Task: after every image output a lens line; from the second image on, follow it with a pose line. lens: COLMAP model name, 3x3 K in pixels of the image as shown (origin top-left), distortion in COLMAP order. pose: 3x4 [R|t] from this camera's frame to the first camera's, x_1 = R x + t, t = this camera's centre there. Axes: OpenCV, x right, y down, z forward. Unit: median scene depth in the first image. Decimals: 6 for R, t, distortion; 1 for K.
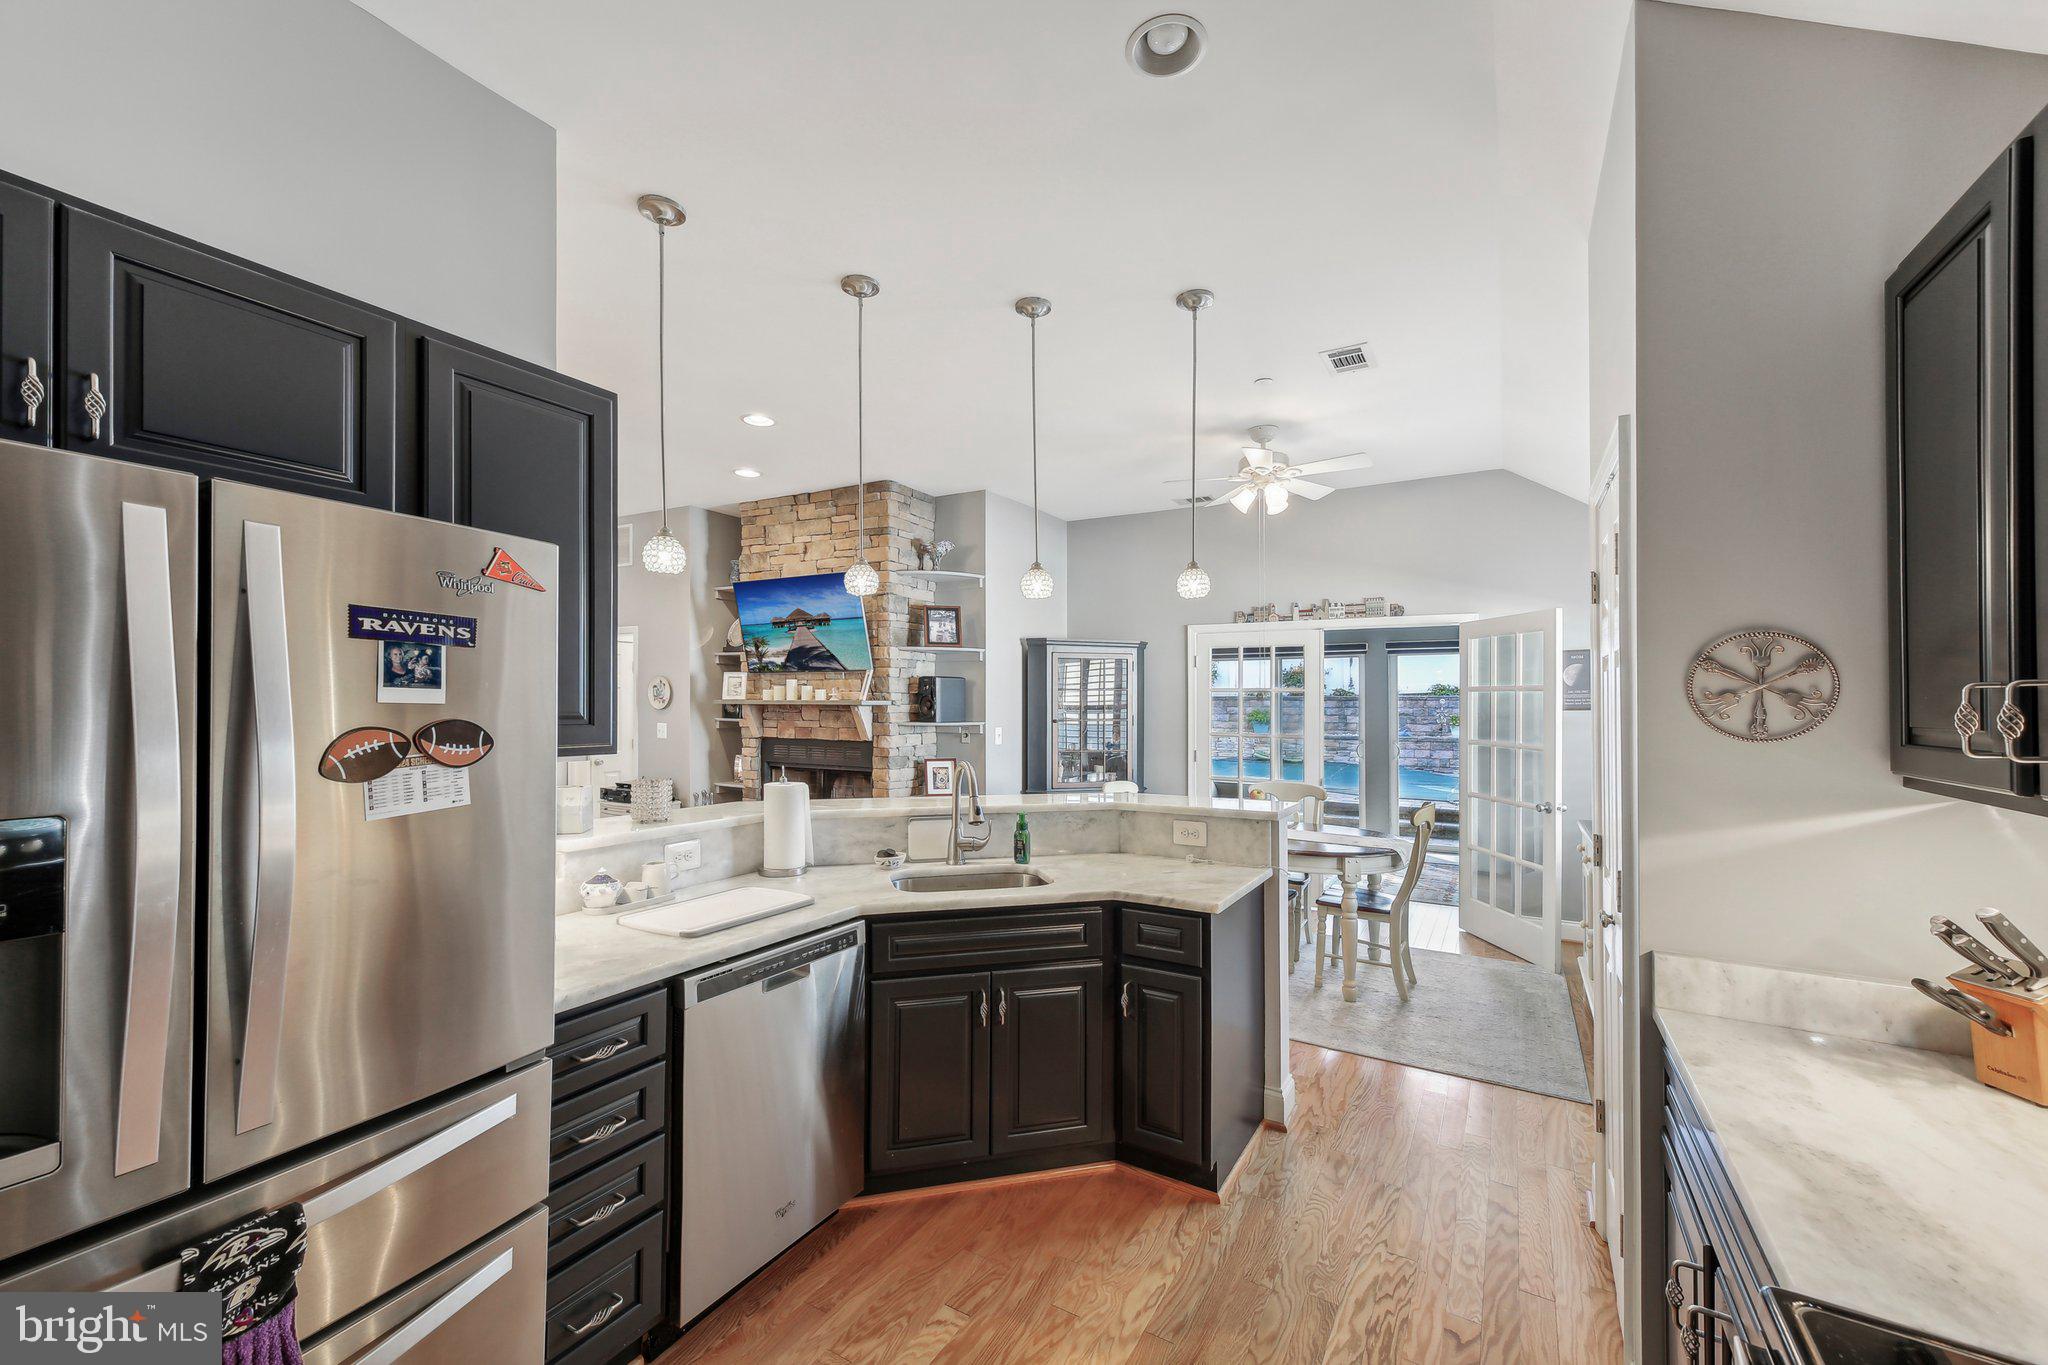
lens RADIAL K [[833.3, 0, 1032.0], [0, 833.3, 717.5], [0, 0, 1]] dist [0.000151, -0.000011]
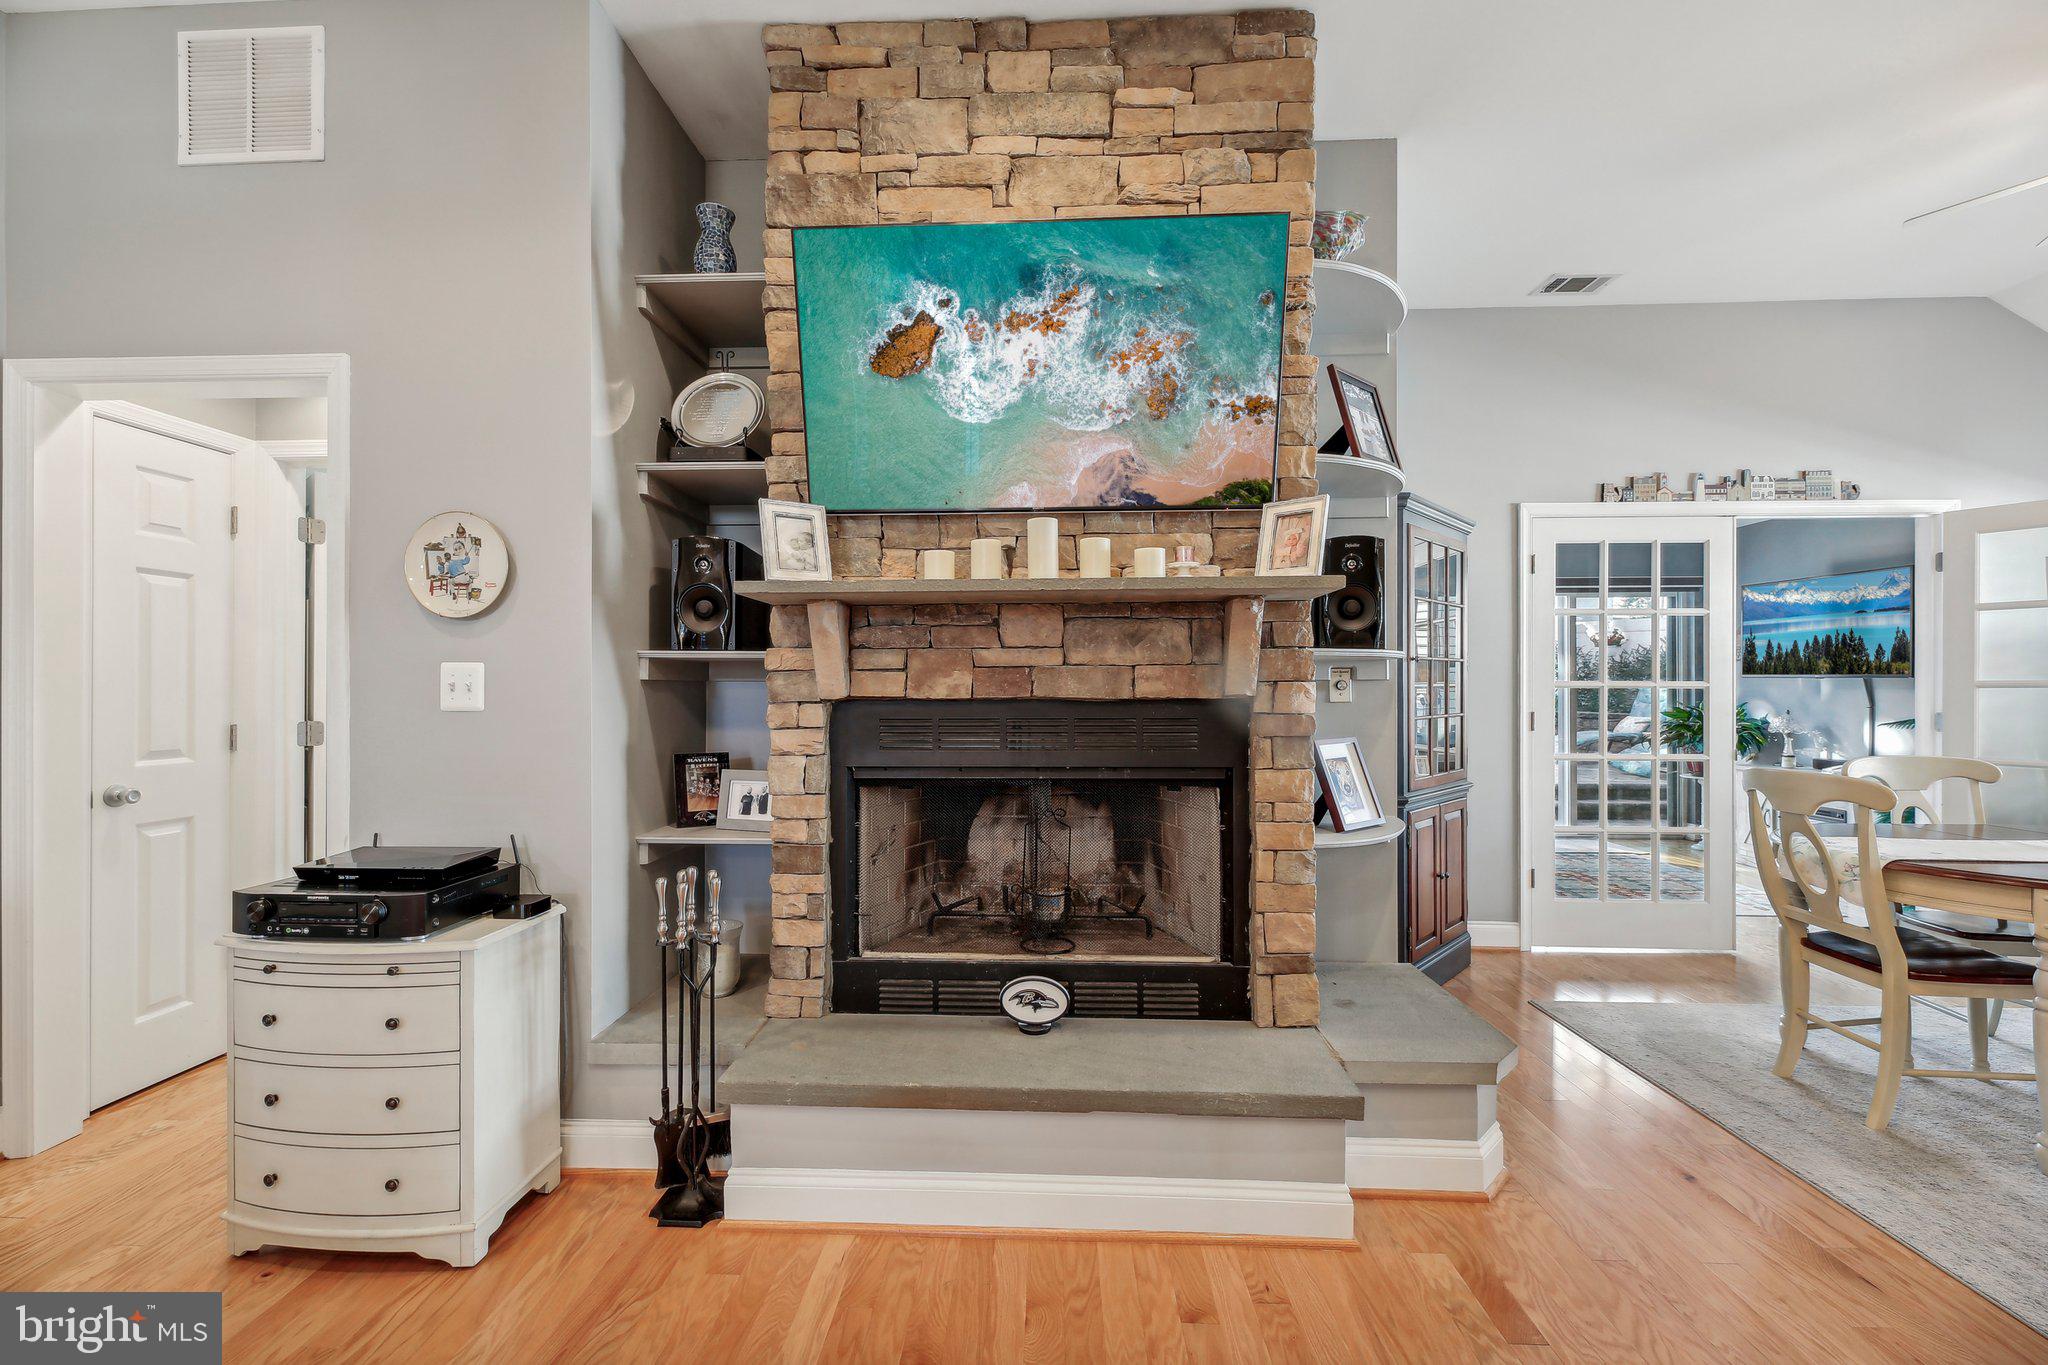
lens RADIAL K [[835.1, 0, 1016.7], [0, 835.1, 689.6], [0, 0, 1]] dist [-0.000308, -0.000005]
pose [[0.895489, -0.007350, 0.445022, -0.428322], [0.016207, 0.999739, -0.016099, 0.027704], [-0.444788, 0.021629, 0.895375, 0.669968]]
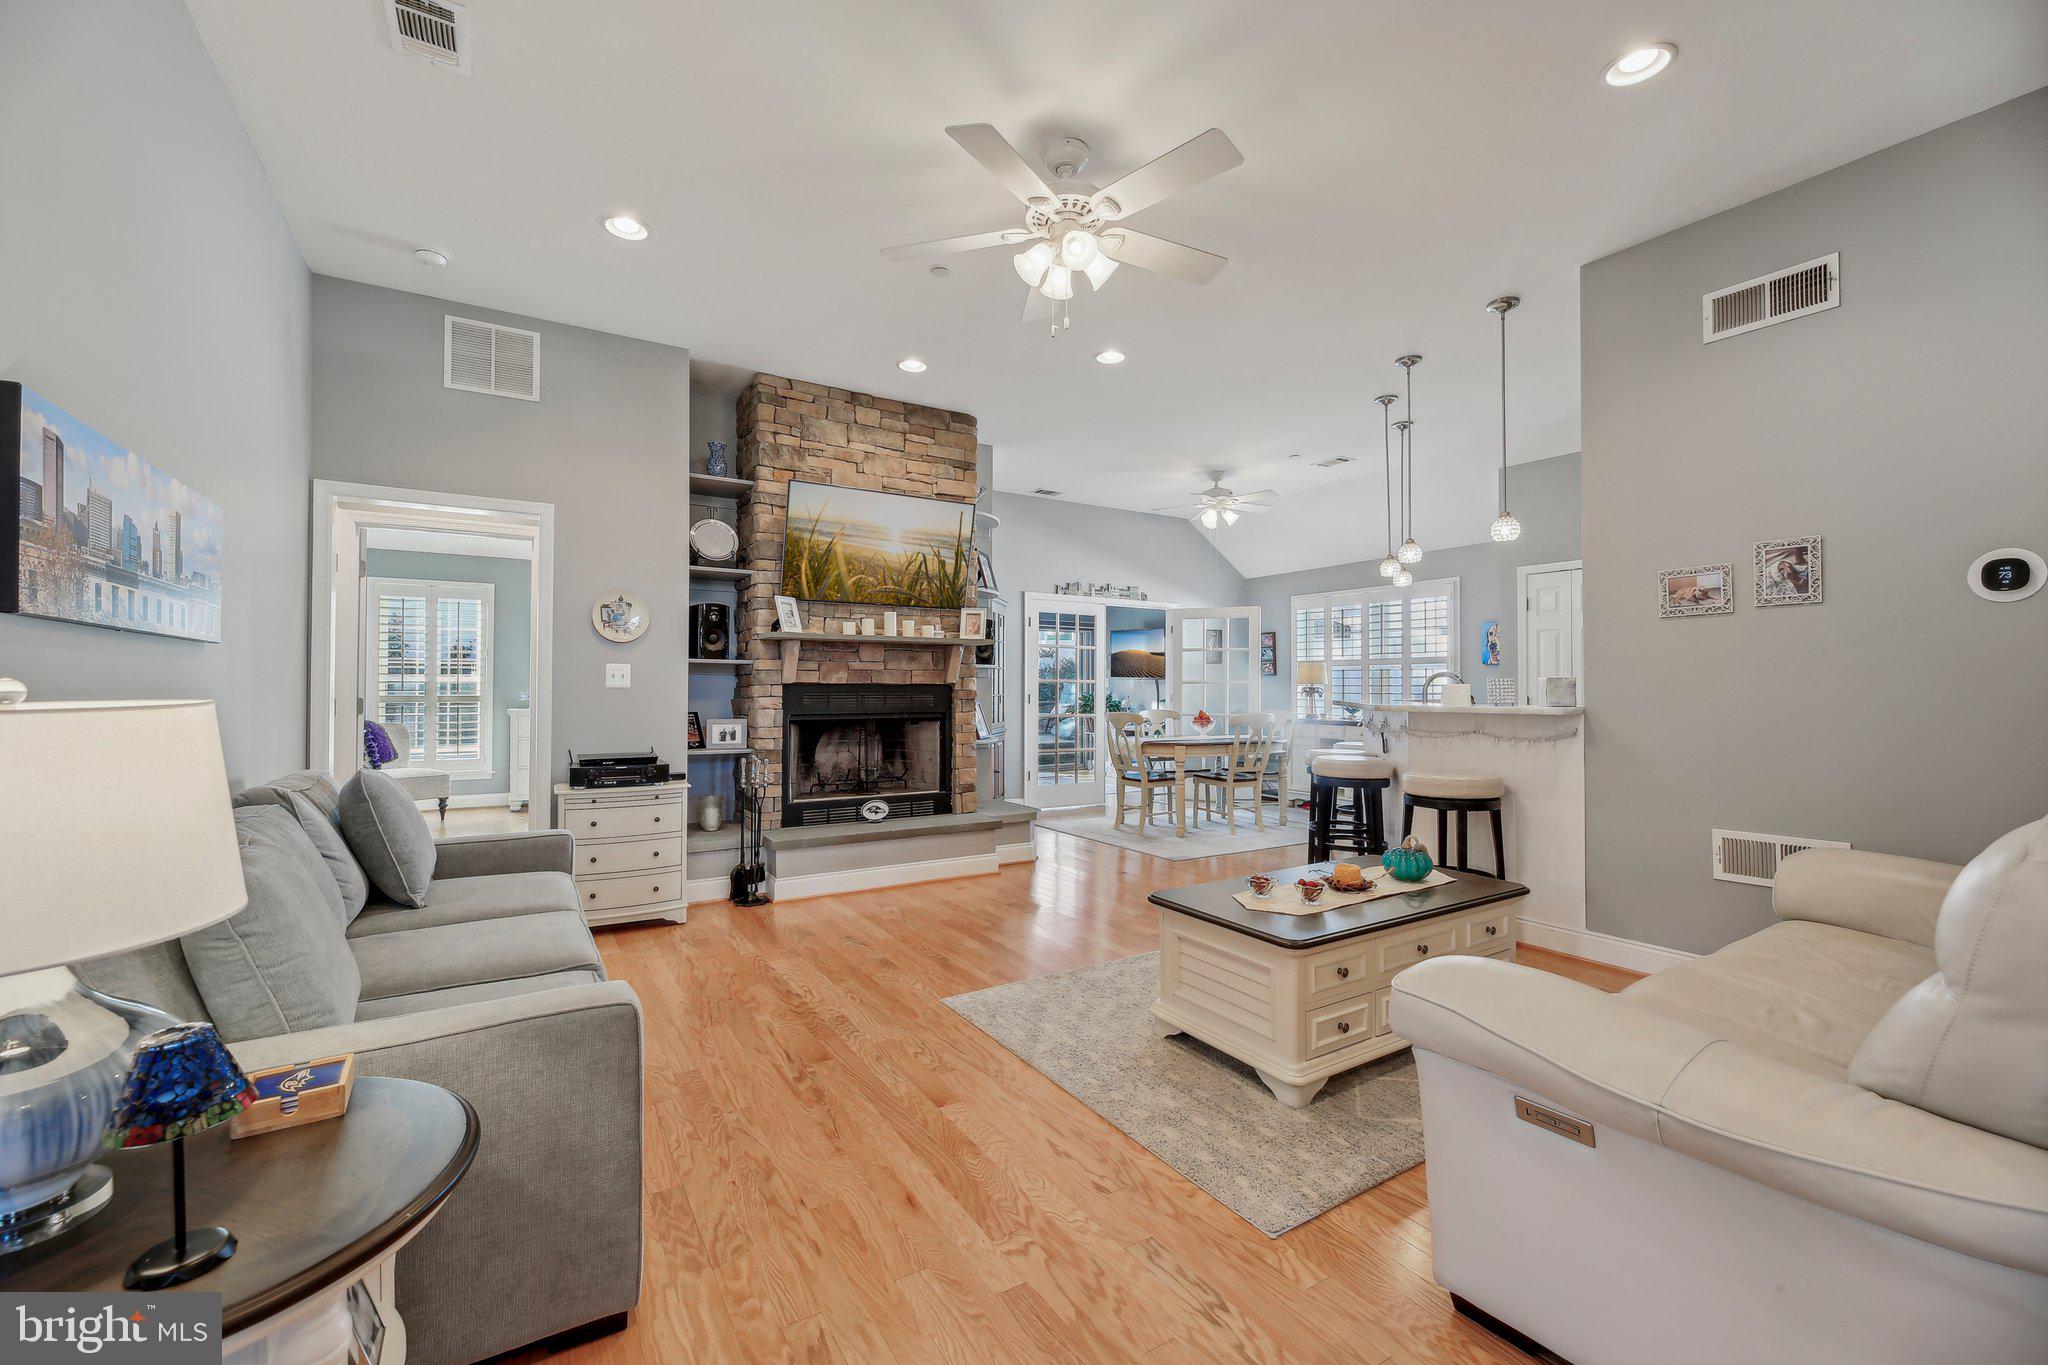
lens RADIAL K [[822.1, 0, 1024.0], [0, 822.1, 682.5], [0, 0, 1]] dist [-0.012284, -0.000234]
pose [[0.485420, 0.000797, 0.874280, -0.913417], [0.018994, 0.999754, -0.011457, 0.037186], [-0.874074, 0.022168, 0.485286, 0.451653]]
